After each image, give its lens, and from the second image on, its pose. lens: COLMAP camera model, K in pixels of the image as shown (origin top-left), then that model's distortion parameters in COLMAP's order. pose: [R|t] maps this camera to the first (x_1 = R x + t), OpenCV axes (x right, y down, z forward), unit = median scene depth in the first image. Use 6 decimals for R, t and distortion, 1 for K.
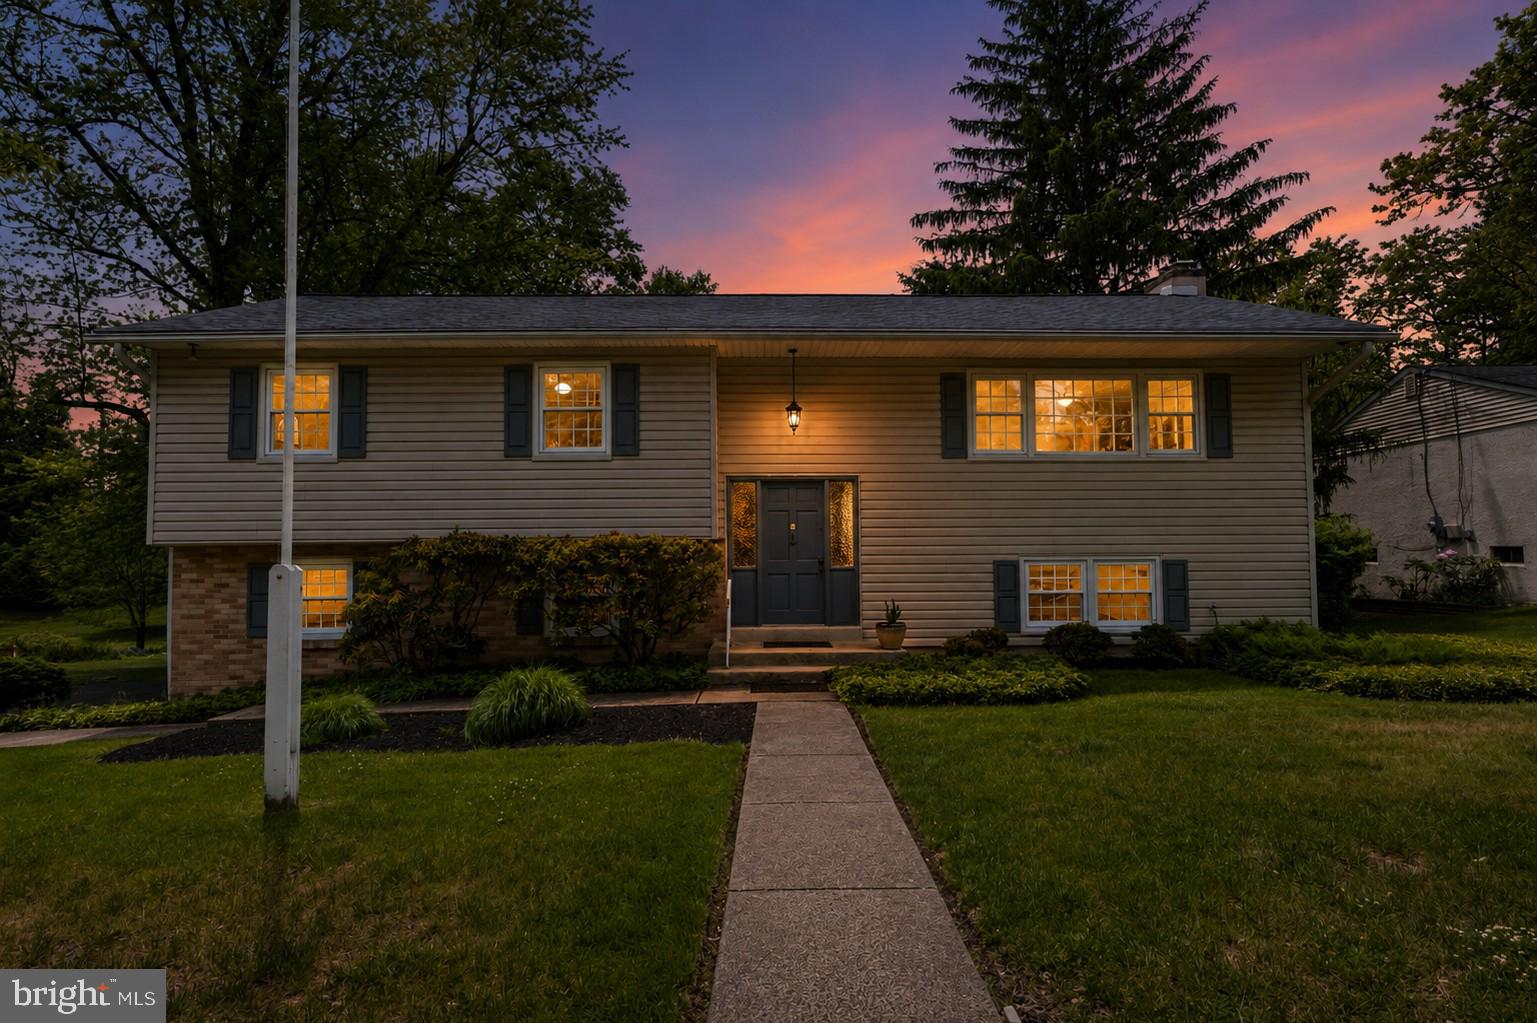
lens RADIAL K [[627.3, 0, 772.5], [0, 627.3, 521.8], [0, 0, 1]] dist [-0.001513, -0.000104]
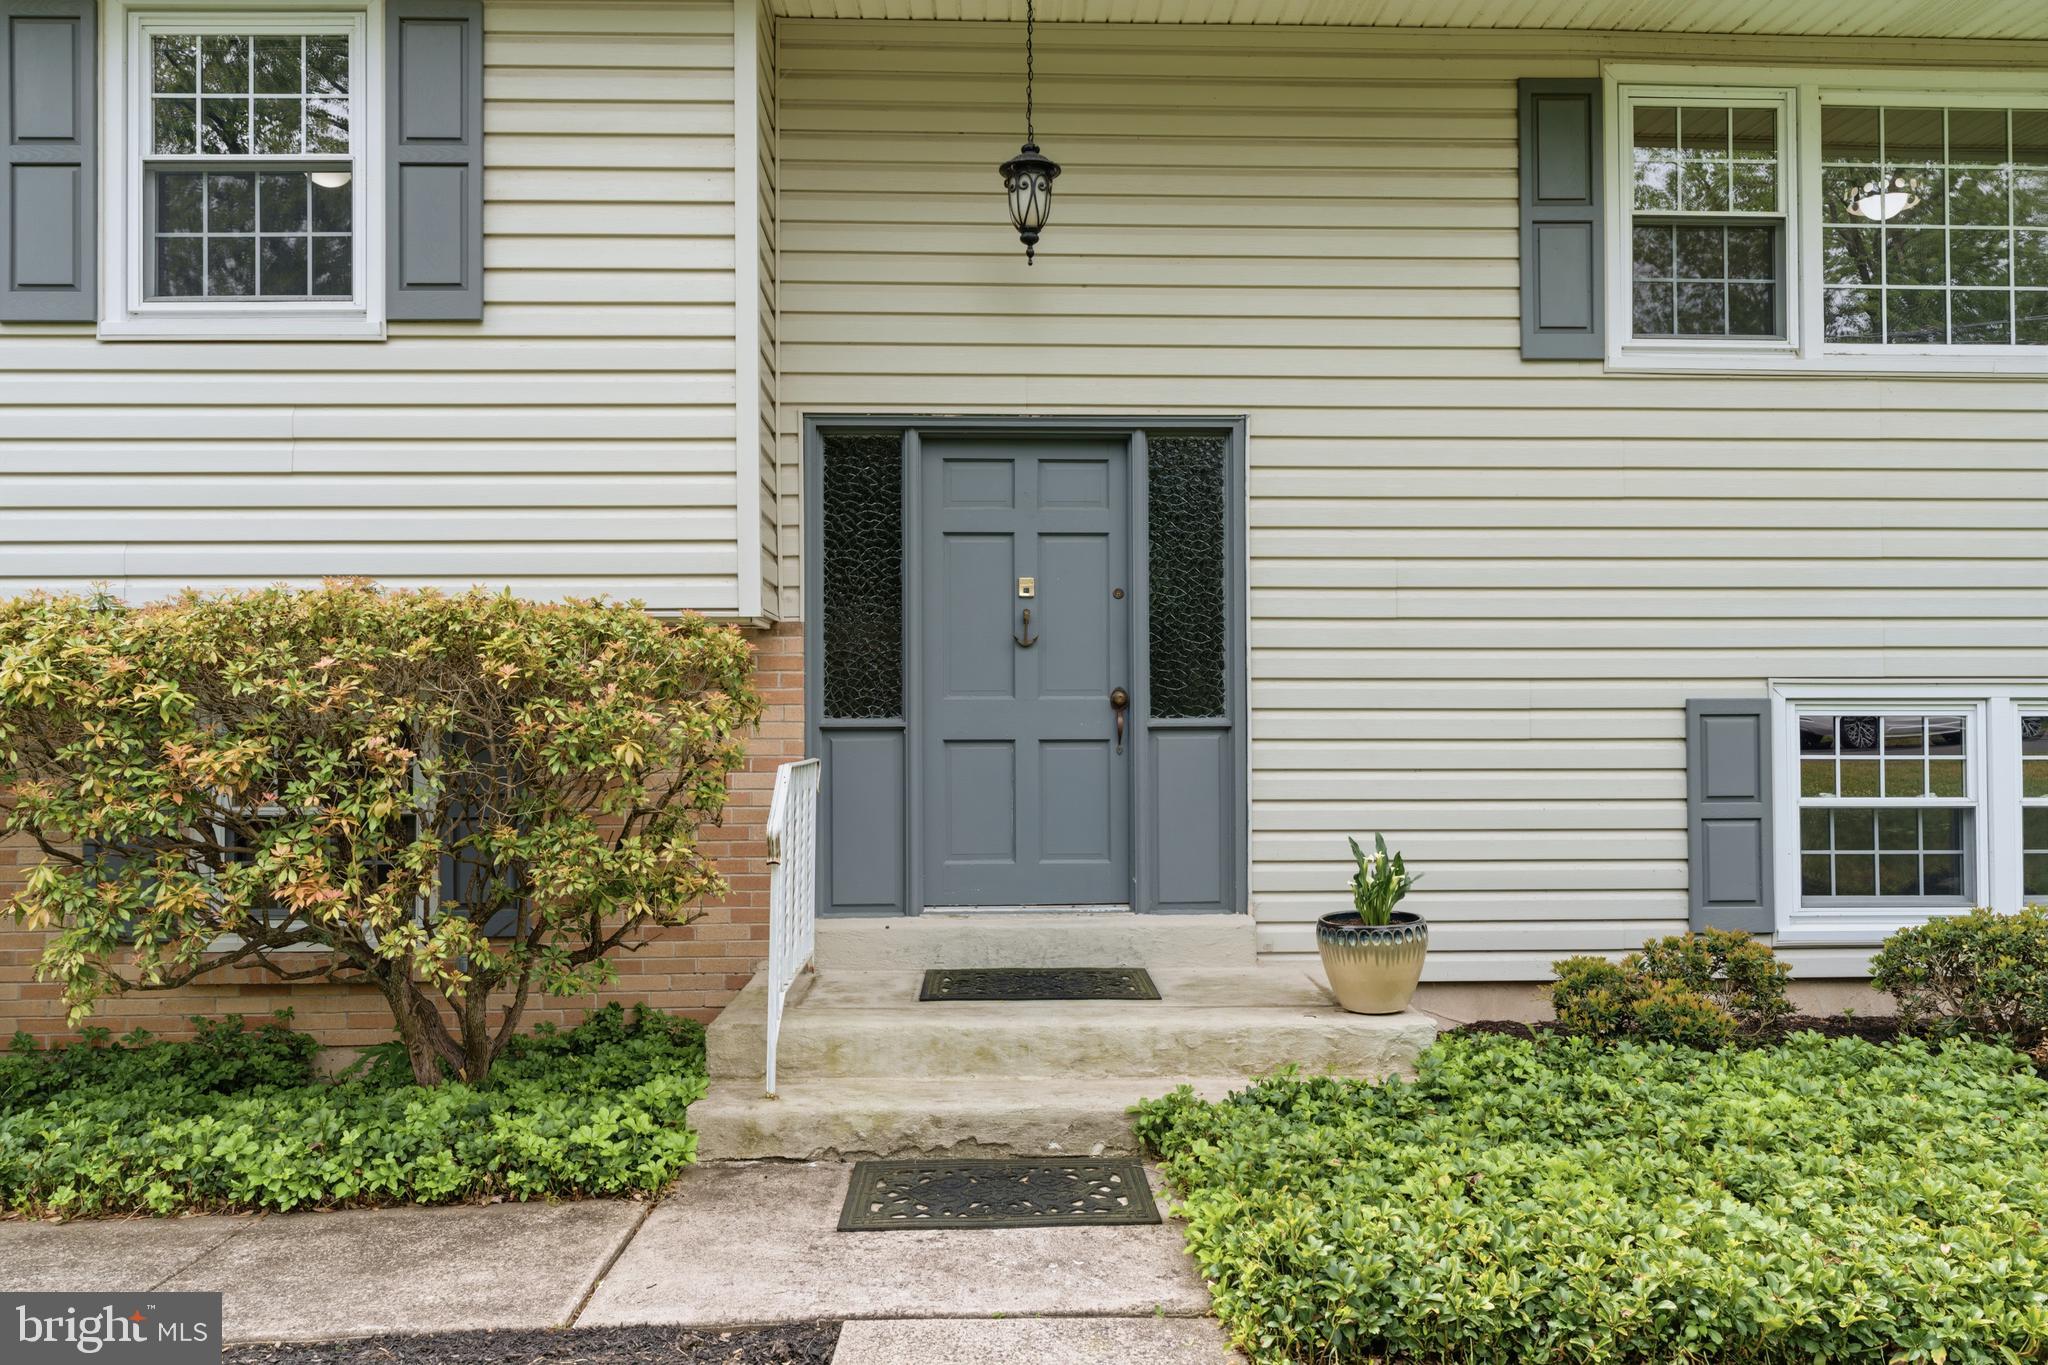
lens RADIAL K [[1210.4, 0, 1024.0], [0, 1210.4, 682.5], [0, 0, 1]] dist [0.001868, 0.000510]
pose [[0.999662, 0.004938, 0.025508, 0.018241], [-0.005758, 0.999465, 0.032200, 0.036398], [-0.025336, -0.032336, 0.999156, 0.426859]]
